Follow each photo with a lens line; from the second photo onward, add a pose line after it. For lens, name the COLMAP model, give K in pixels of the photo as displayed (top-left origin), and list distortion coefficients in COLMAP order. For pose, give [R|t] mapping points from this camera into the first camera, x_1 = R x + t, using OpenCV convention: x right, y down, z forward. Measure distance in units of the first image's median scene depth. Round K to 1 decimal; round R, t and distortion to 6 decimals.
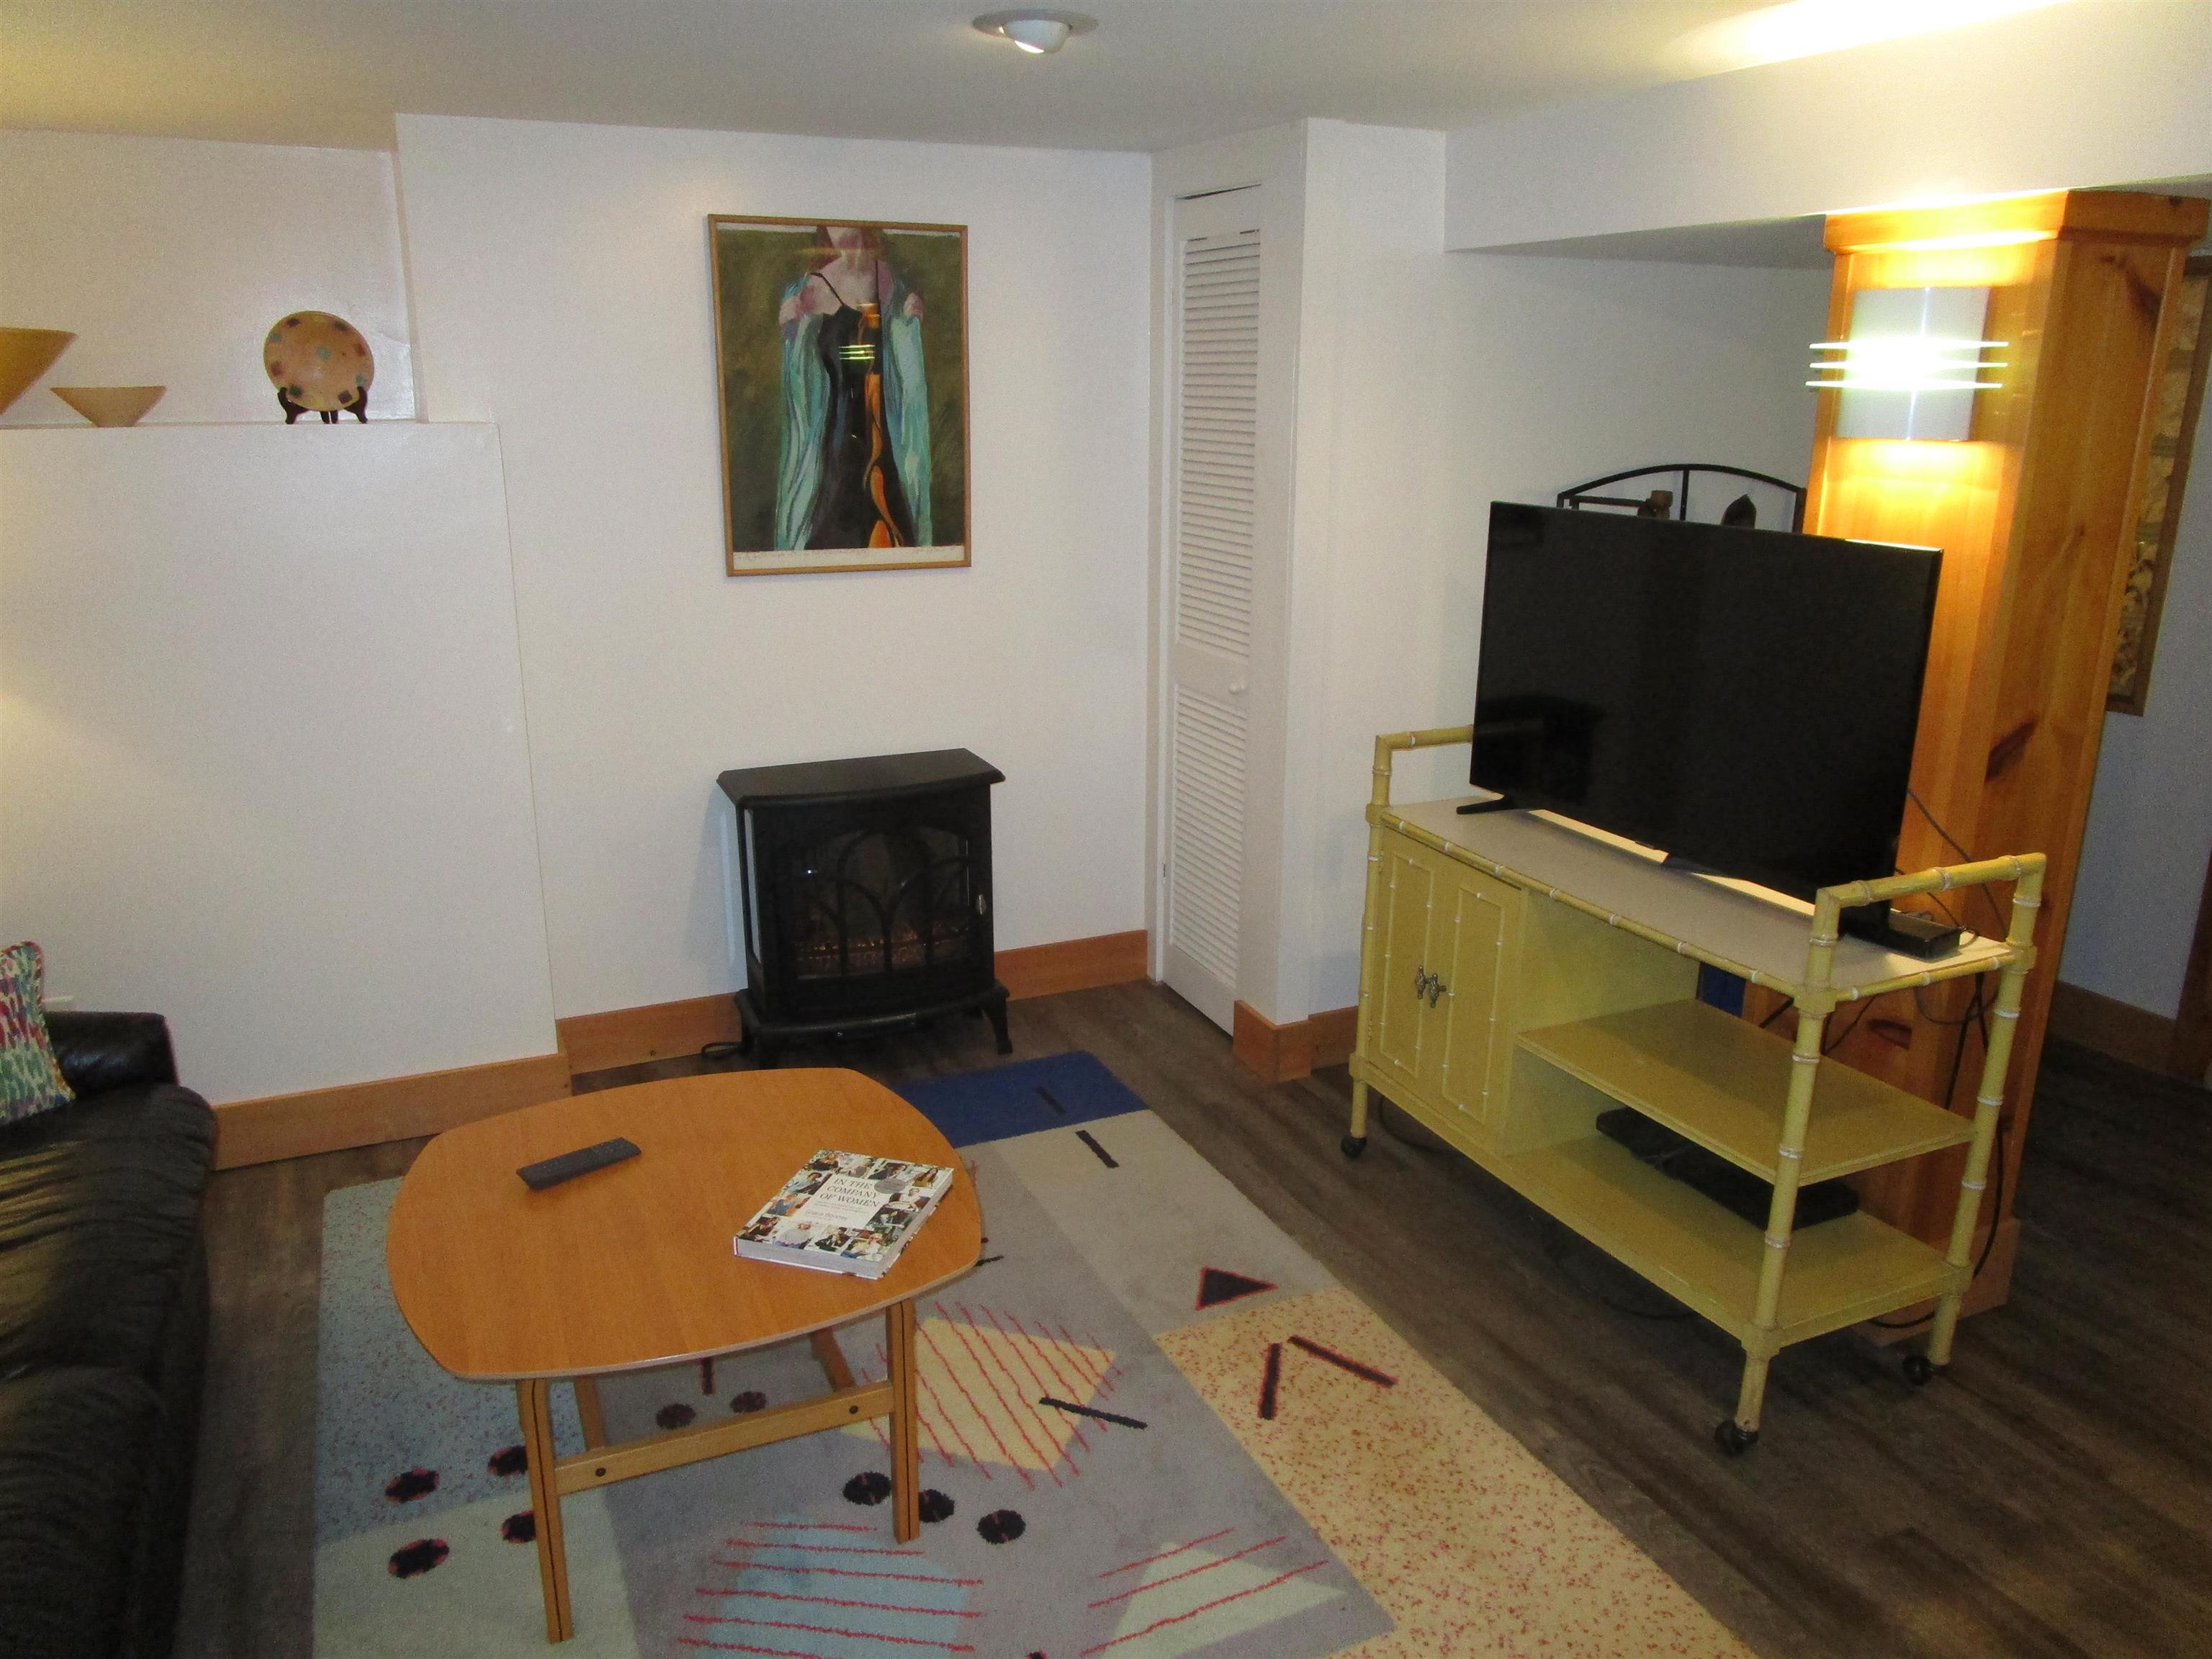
lens RADIAL K [[1576.8, 0, 1103.1], [0, 1576.8, 835.3], [0, 0, 1]] dist [-0.026595, 0.005932]
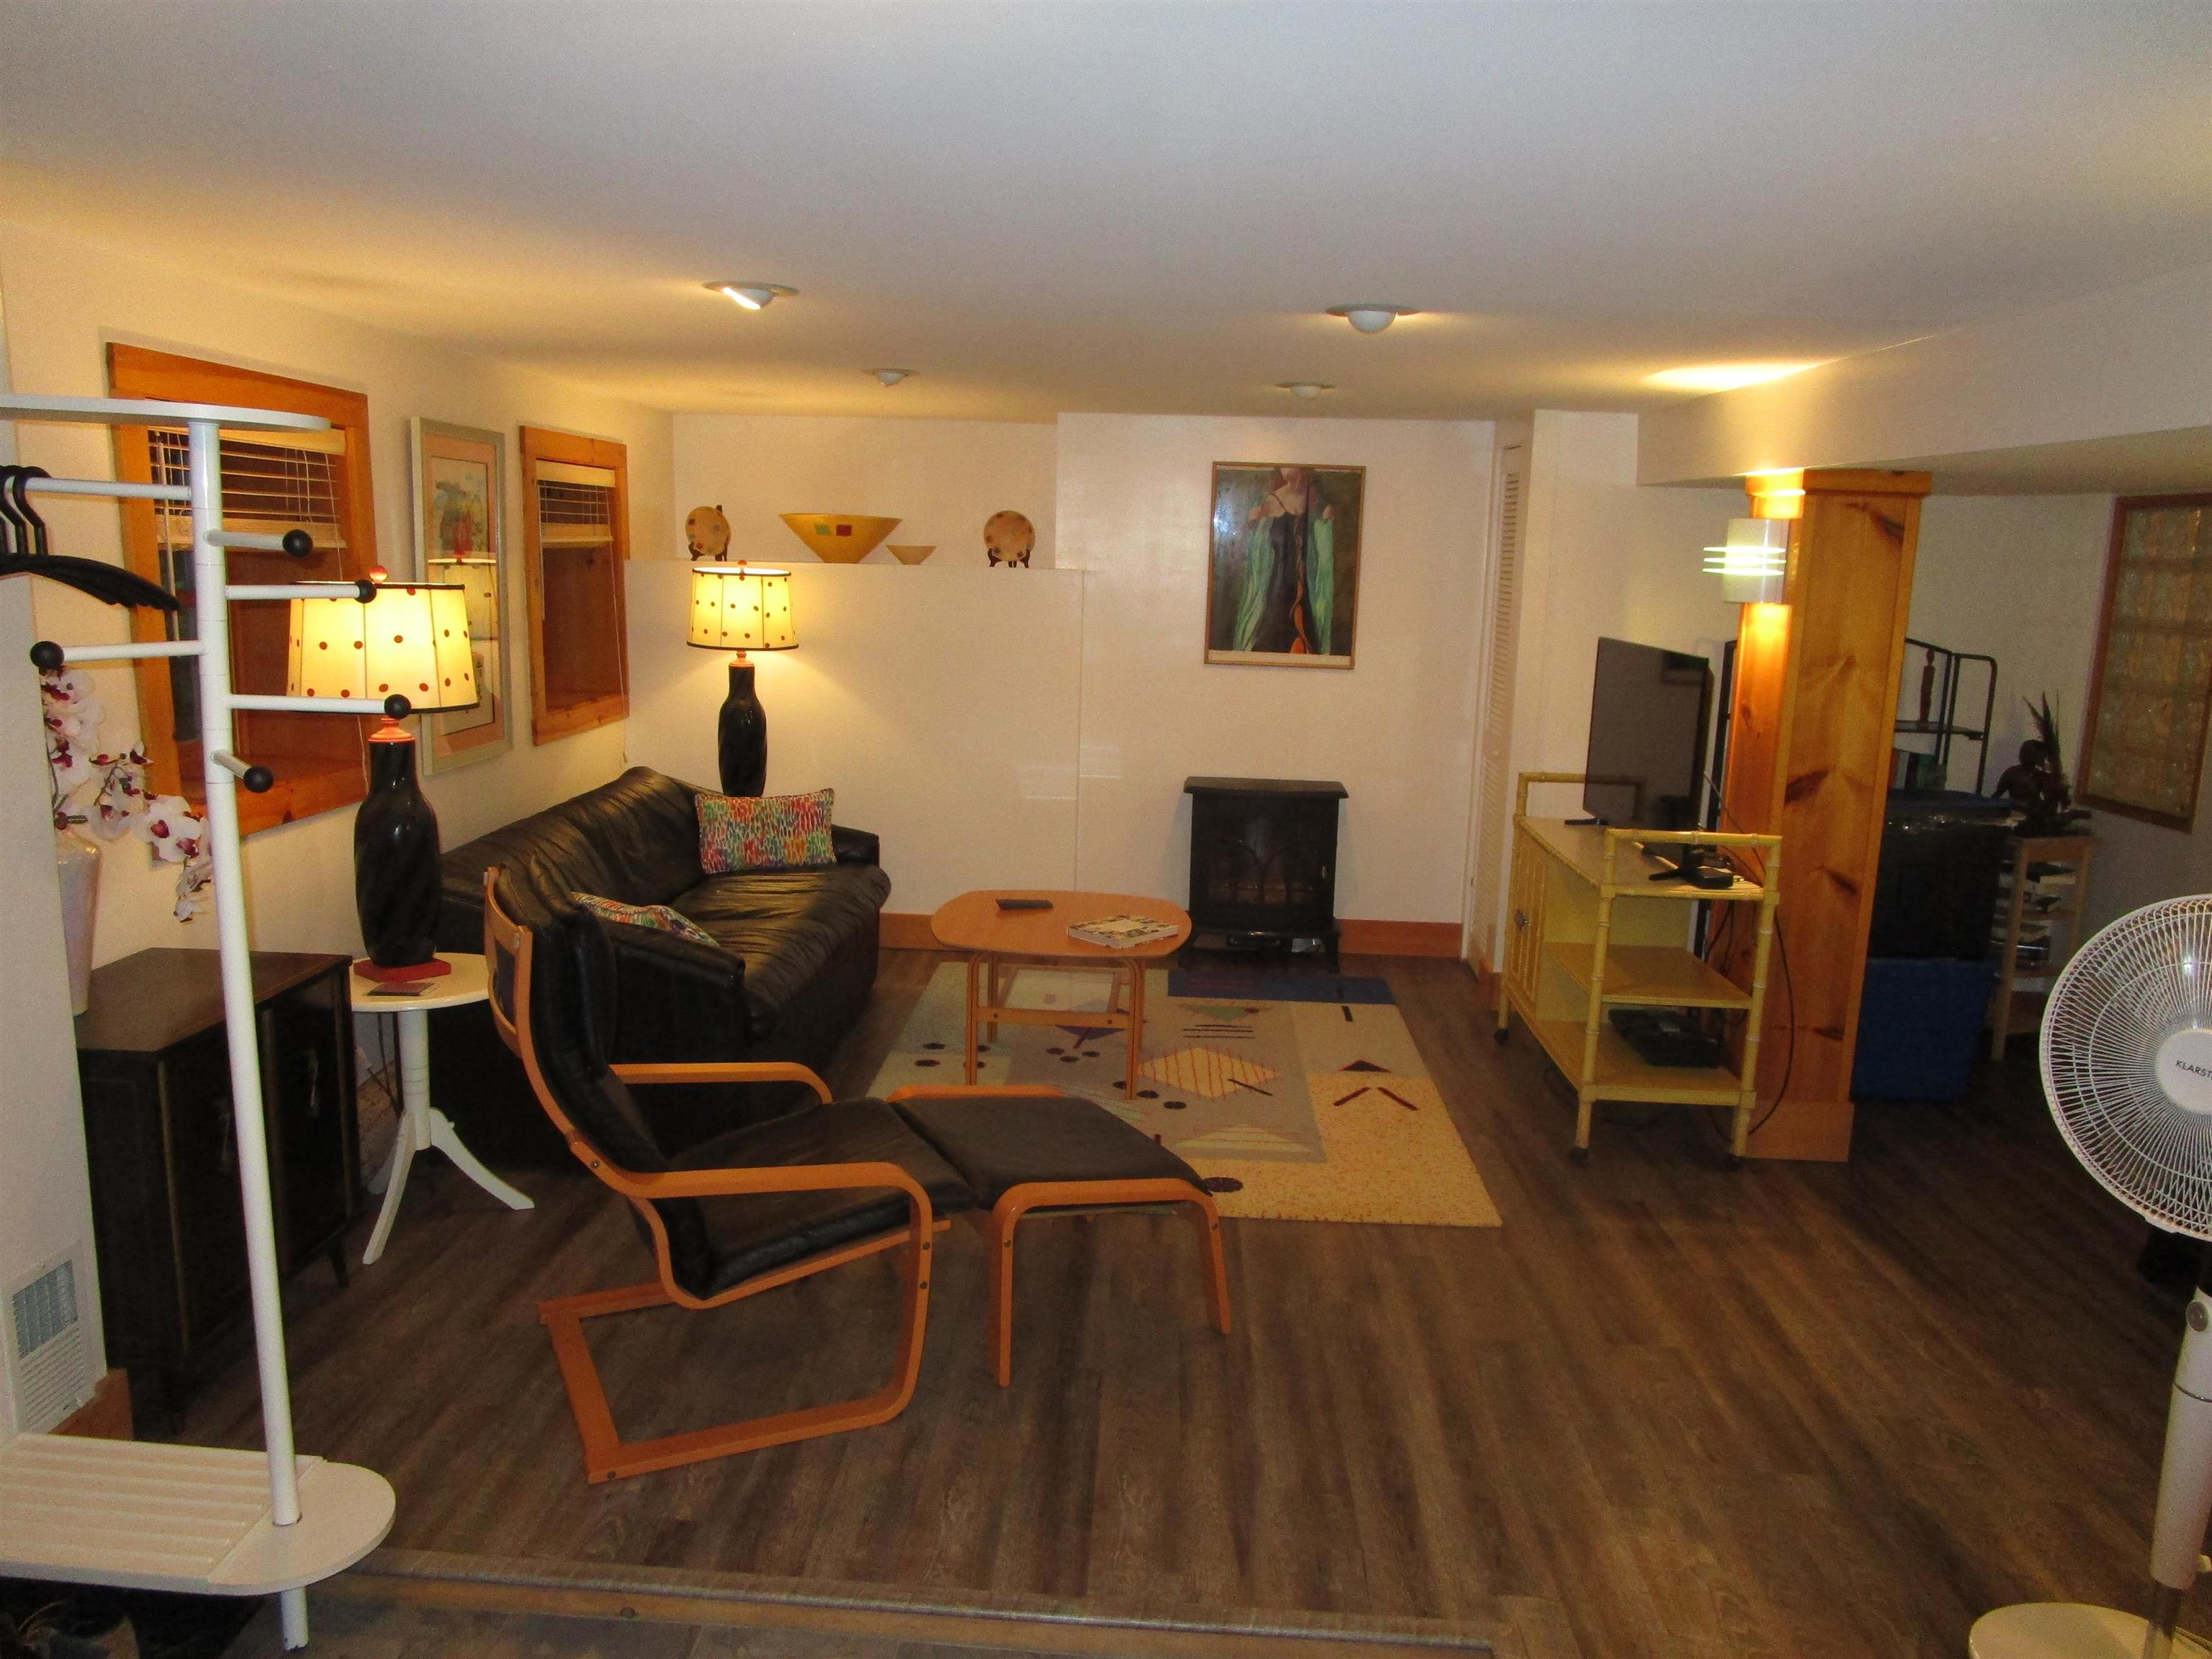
lens RADIAL K [[1576.8, 0, 1103.5], [0, 1576.8, 829.3], [0, 0, 1]] dist [-0.026595, 0.005932]
pose [[0.889472, 0.104488, -0.444885, 0.488327], [-0.151733, 0.985808, -0.071833, 0.168398], [0.431065, 0.131397, 0.892702, -0.612012]]
